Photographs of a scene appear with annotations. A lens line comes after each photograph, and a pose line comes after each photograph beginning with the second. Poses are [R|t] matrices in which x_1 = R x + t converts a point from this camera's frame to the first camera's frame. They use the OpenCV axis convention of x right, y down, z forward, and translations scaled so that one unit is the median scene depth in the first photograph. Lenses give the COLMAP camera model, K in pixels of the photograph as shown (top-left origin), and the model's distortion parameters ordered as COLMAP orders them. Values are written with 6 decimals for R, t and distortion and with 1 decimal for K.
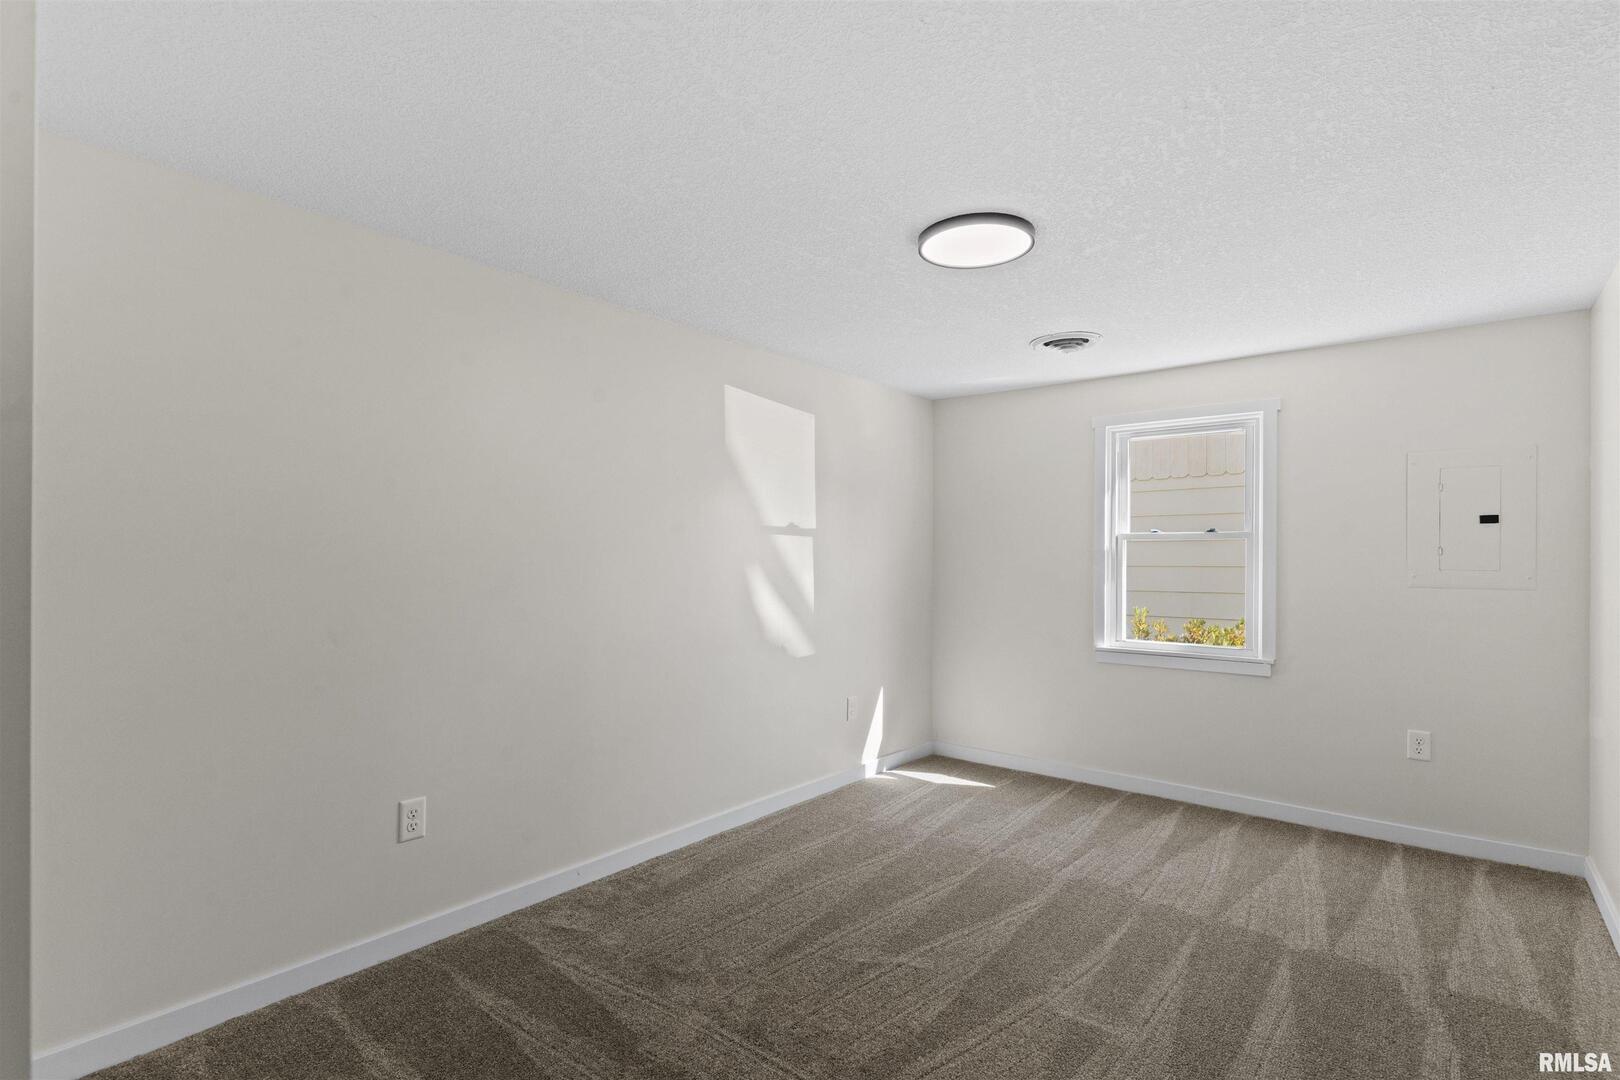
lens RADIAL K [[776.4, 0, 811.1], [0, 776.4, 552.2], [0, 0, 1]] dist [-0.002235, 0.000505]
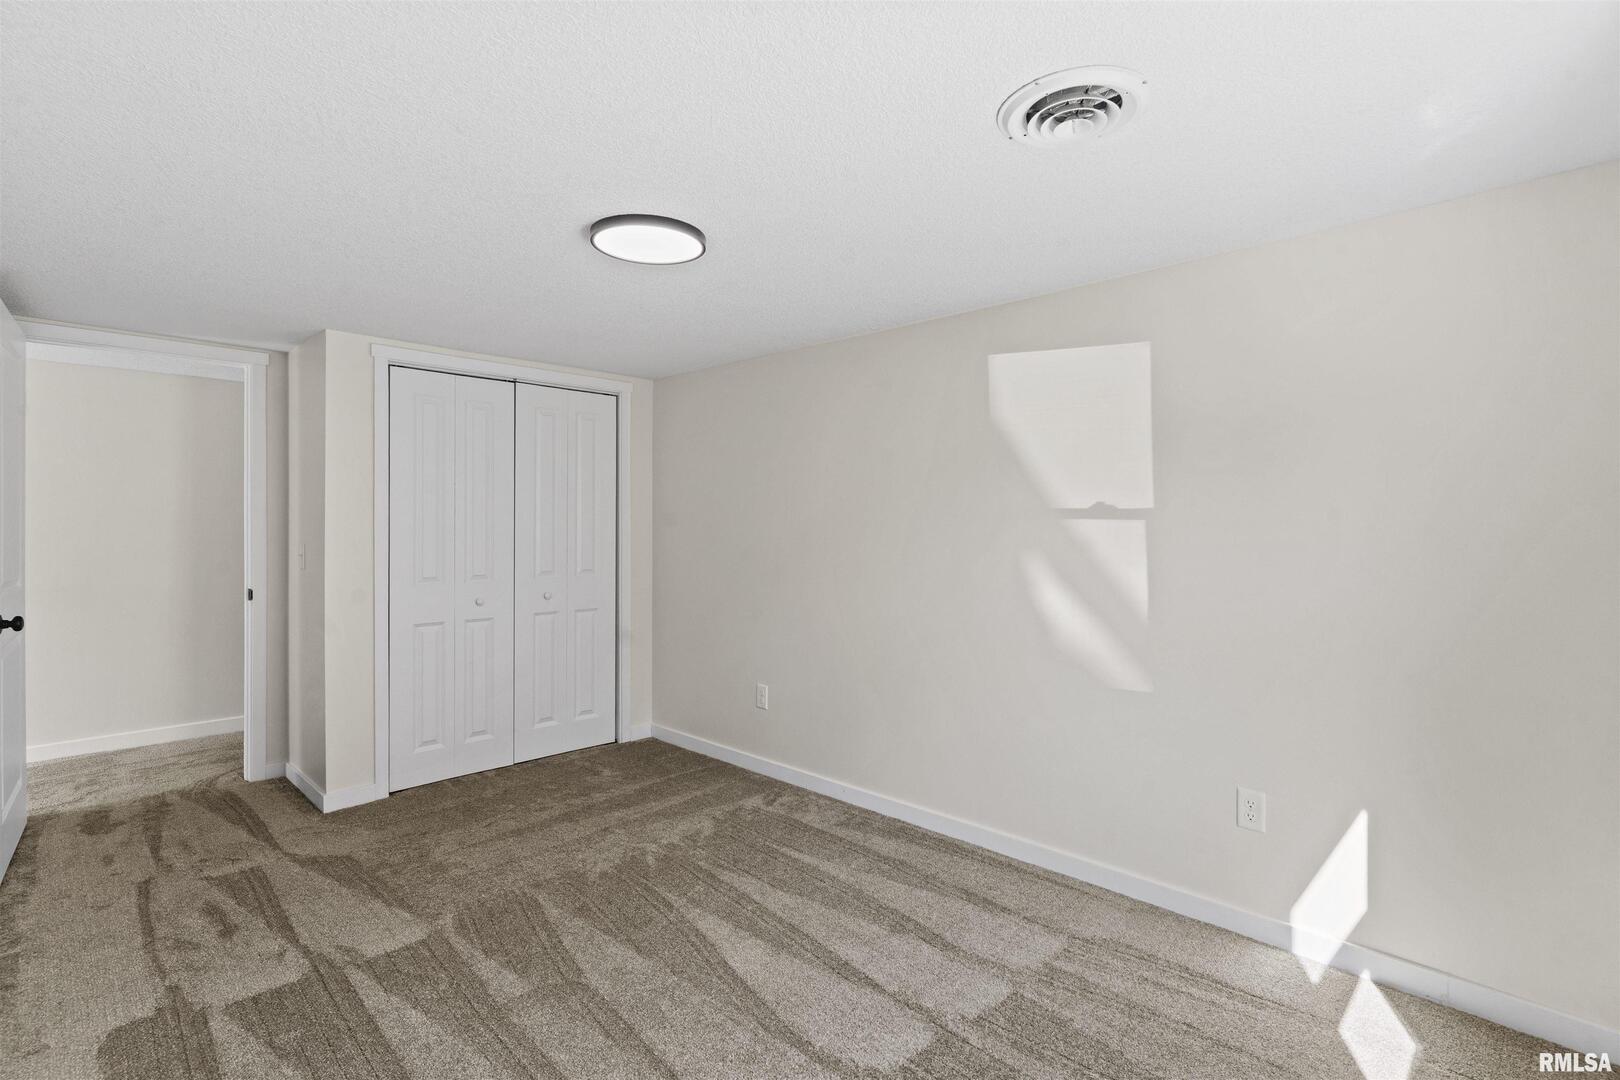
lens RADIAL K [[772.0, 0, 810.0], [0, 772.0, 540.0], [0, 0, 1]] dist [0.004712, 0.001041]
pose [[-0.072274, 0.013585, -0.997292, 0.717343], [0.002520, 0.999907, 0.013438, -0.012671], [0.997382, -0.001542, -0.072301, 0.767485]]
